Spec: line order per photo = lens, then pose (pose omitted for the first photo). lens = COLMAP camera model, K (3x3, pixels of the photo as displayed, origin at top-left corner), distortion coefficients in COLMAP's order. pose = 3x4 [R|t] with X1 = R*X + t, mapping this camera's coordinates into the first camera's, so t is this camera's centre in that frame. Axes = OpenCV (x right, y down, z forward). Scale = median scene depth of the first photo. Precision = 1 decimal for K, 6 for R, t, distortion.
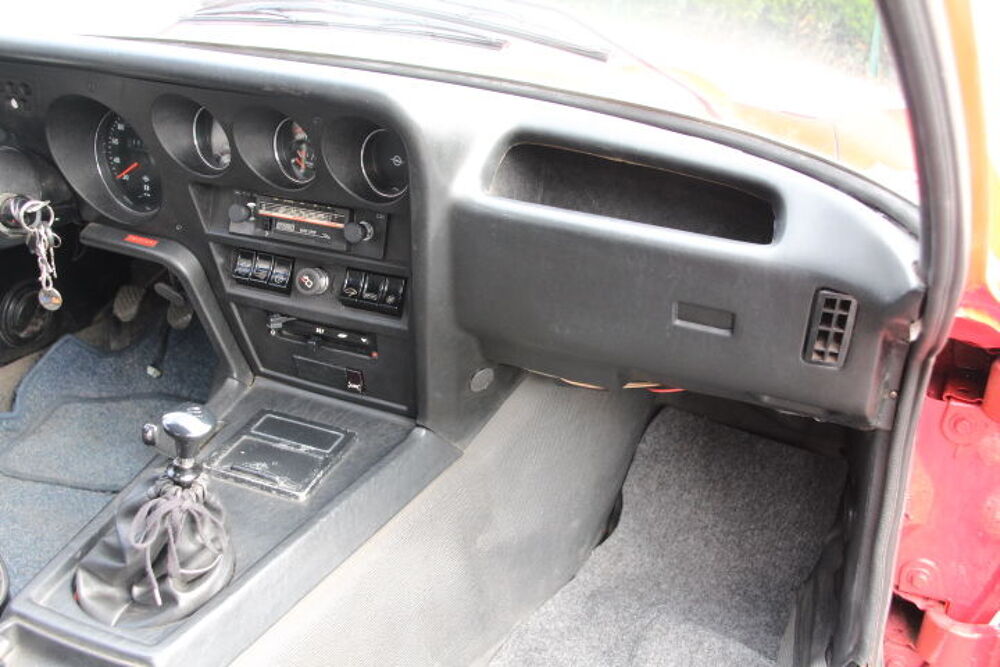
lens RADIAL K [[1013.0, 0, 500.0], [0, 1013.0, 333.5], [0, 0, 1]] dist [-0.122914, 0.152206]
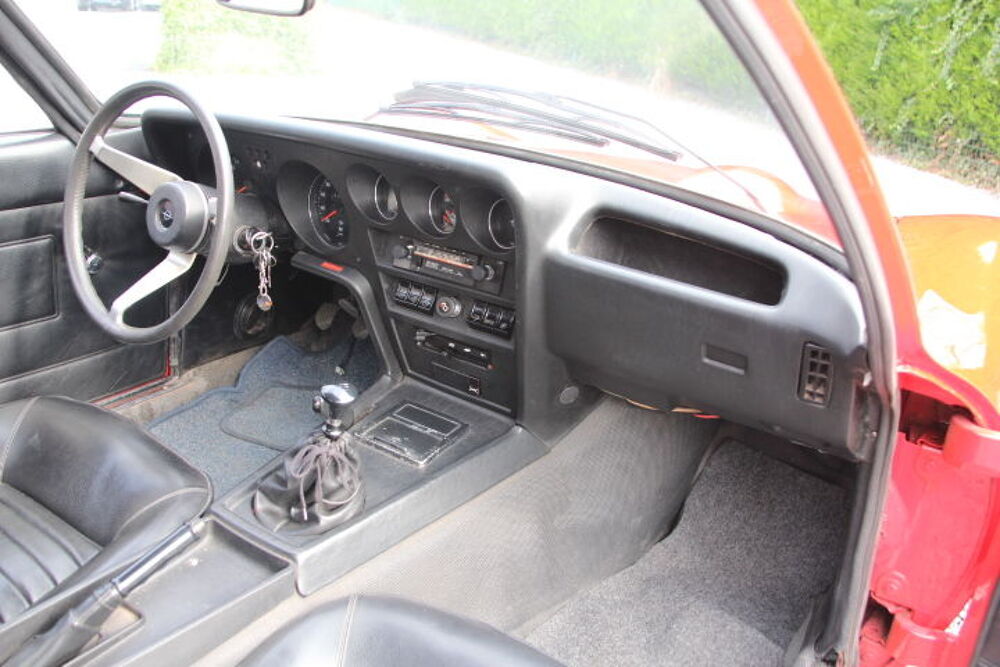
lens RADIAL K [[882.6, 0, 500.0], [0, 882.6, 333.5], [0, 0, 1]] dist [-0.180994, 0.141853]
pose [[0.977561, 0.095648, -0.187684, 0.105522], [-0.105573, 0.993456, -0.043594, 0.027280], [0.182286, 0.062430, 0.981262, -0.139075]]
